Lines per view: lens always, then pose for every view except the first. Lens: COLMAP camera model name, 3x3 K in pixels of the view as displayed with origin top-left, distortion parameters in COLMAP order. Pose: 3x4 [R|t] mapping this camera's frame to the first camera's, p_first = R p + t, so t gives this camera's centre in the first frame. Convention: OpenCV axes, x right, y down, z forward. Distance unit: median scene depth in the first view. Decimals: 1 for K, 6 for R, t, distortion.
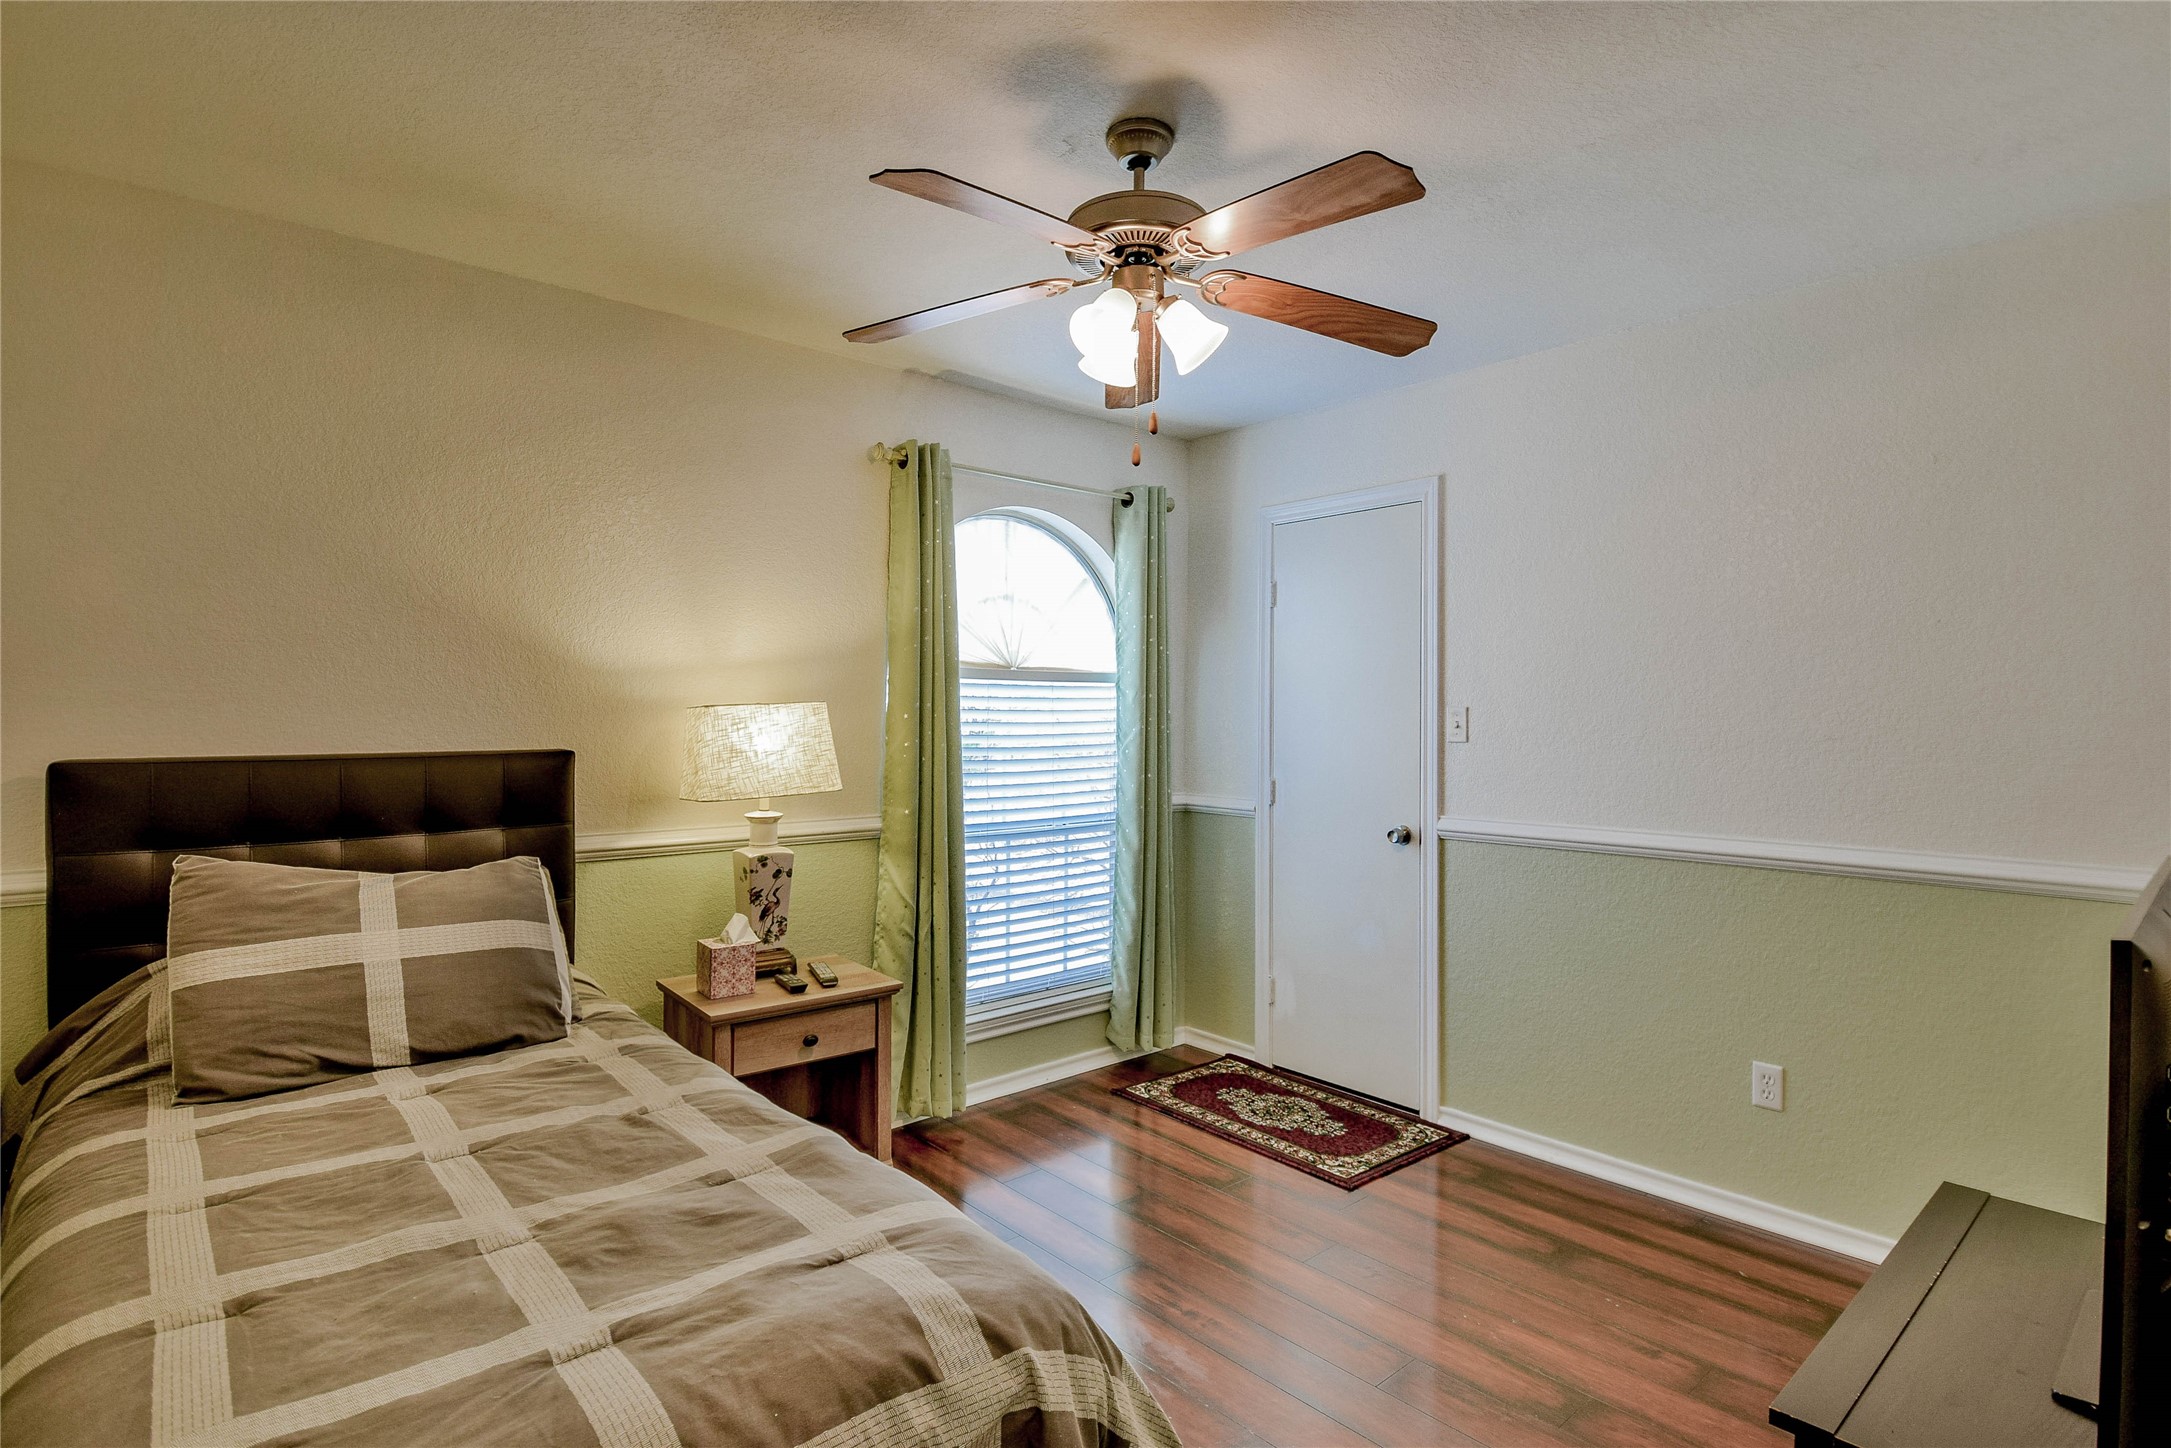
lens RADIAL K [[1059.9, 0, 1084.9], [0, 1059.9, 714.1], [0, 0, 1]] dist [-0.002610, -0.005496]
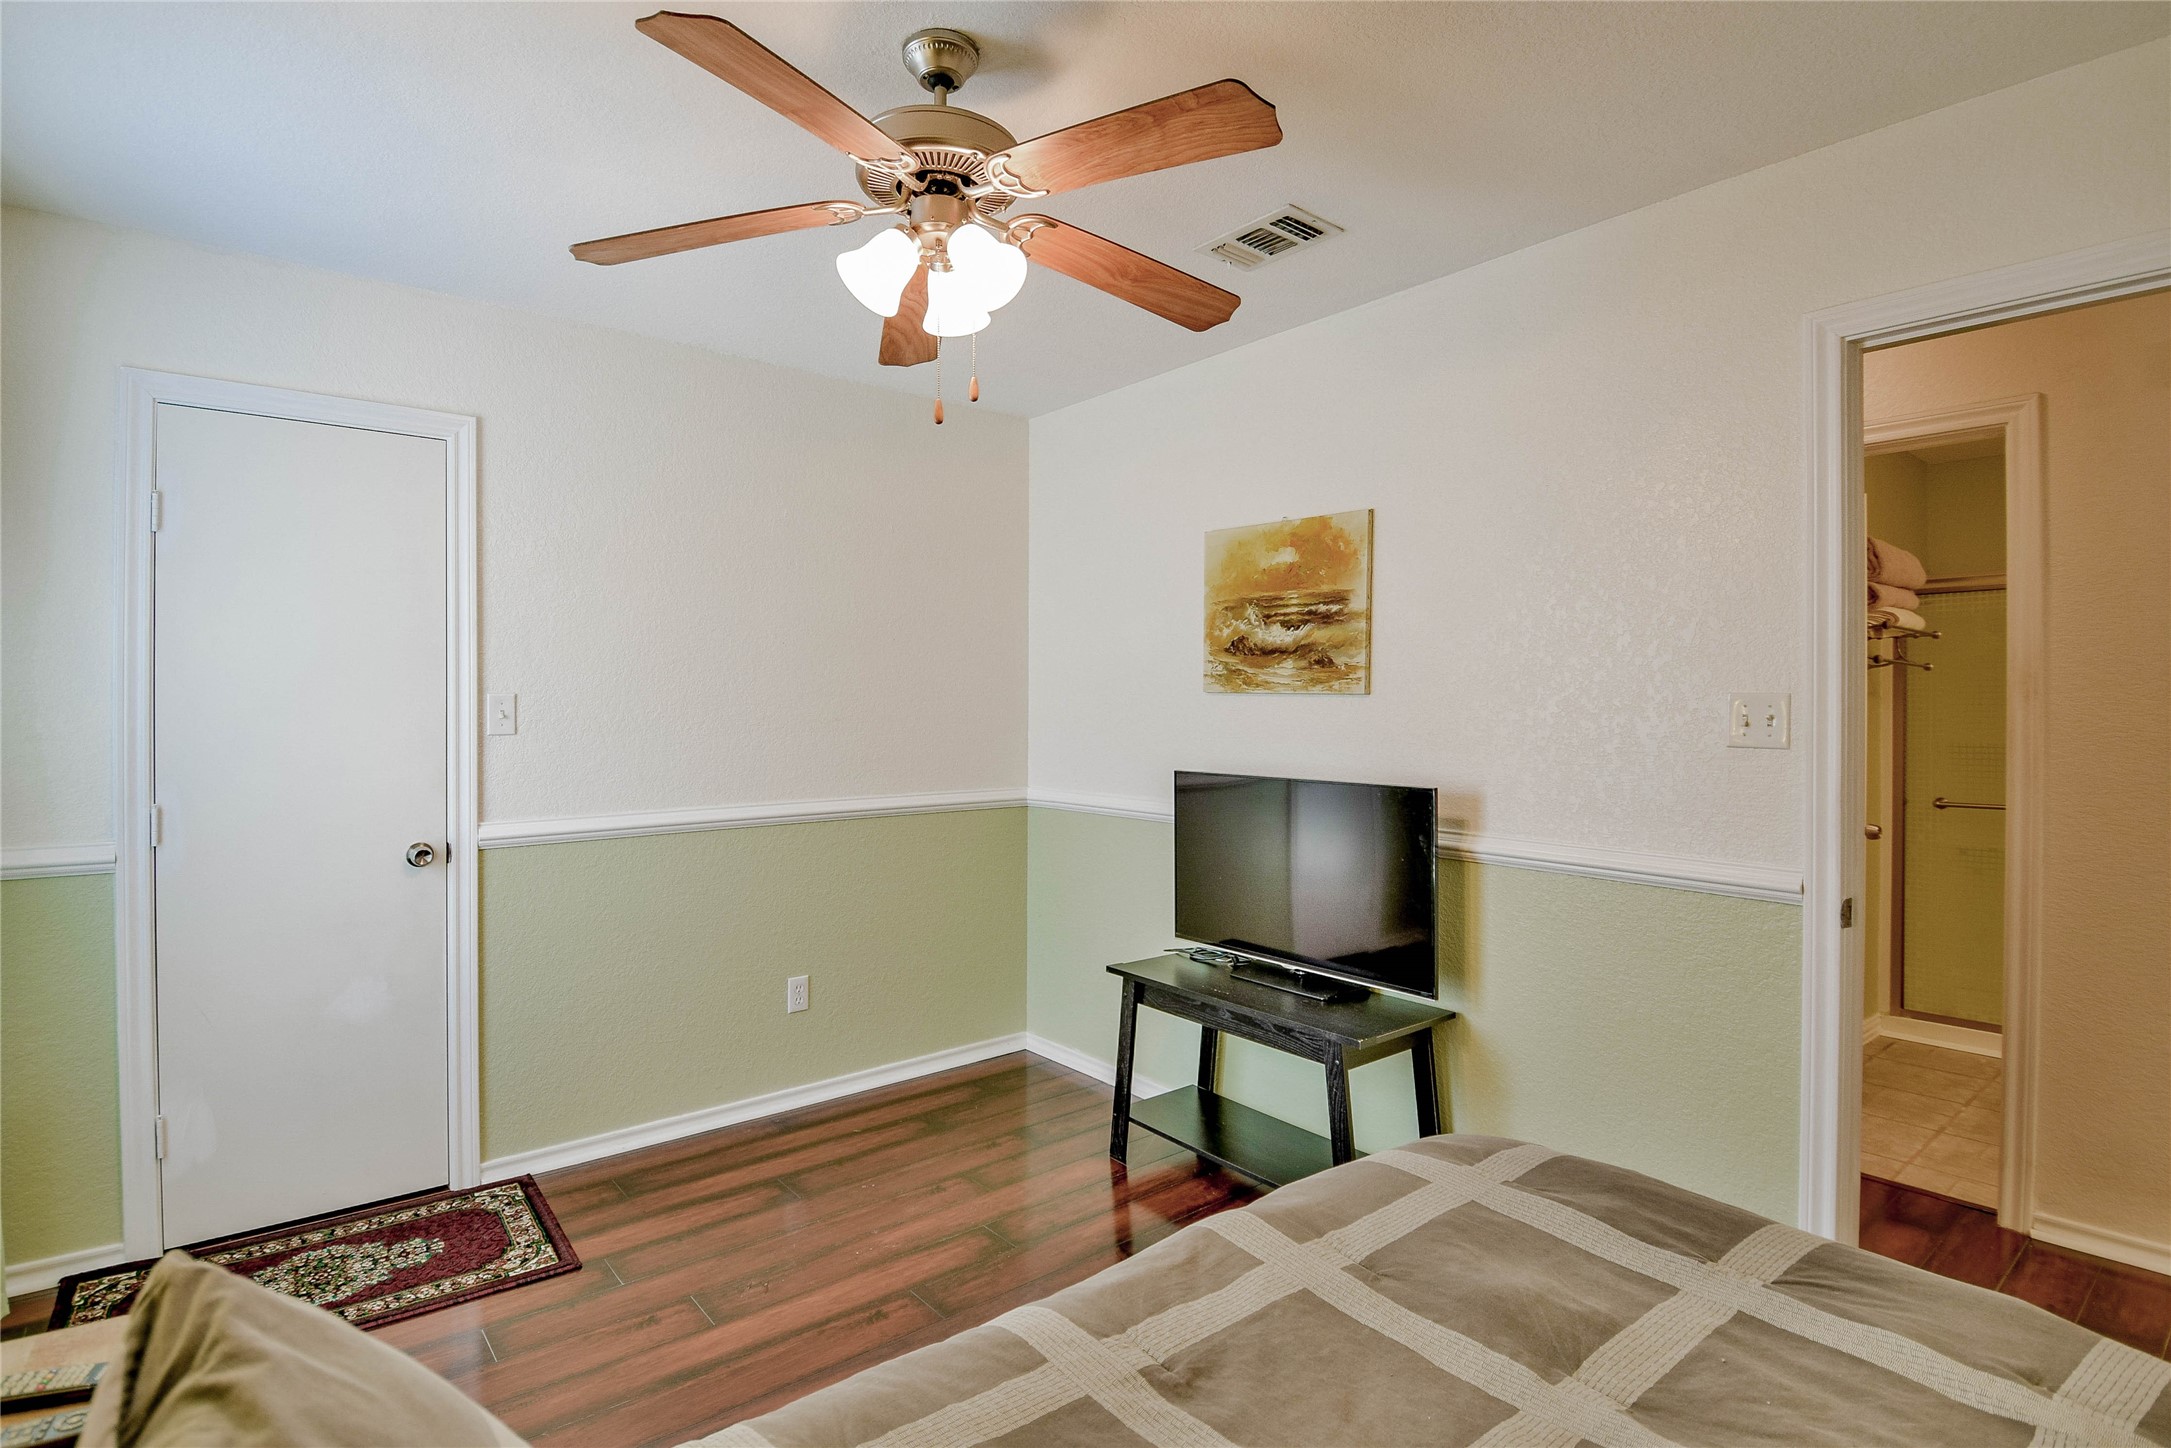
lens RADIAL K [[1059.9, 0, 1083.9], [0, 1059.9, 710.5], [0, 0, 1]] dist [-0.002610, -0.005496]
pose [[0.061027, -0.020097, 0.997934, -0.508842], [-0.000983, 0.999796, 0.020195, -0.011635], [-0.998136, -0.002213, 0.060995, 0.498729]]
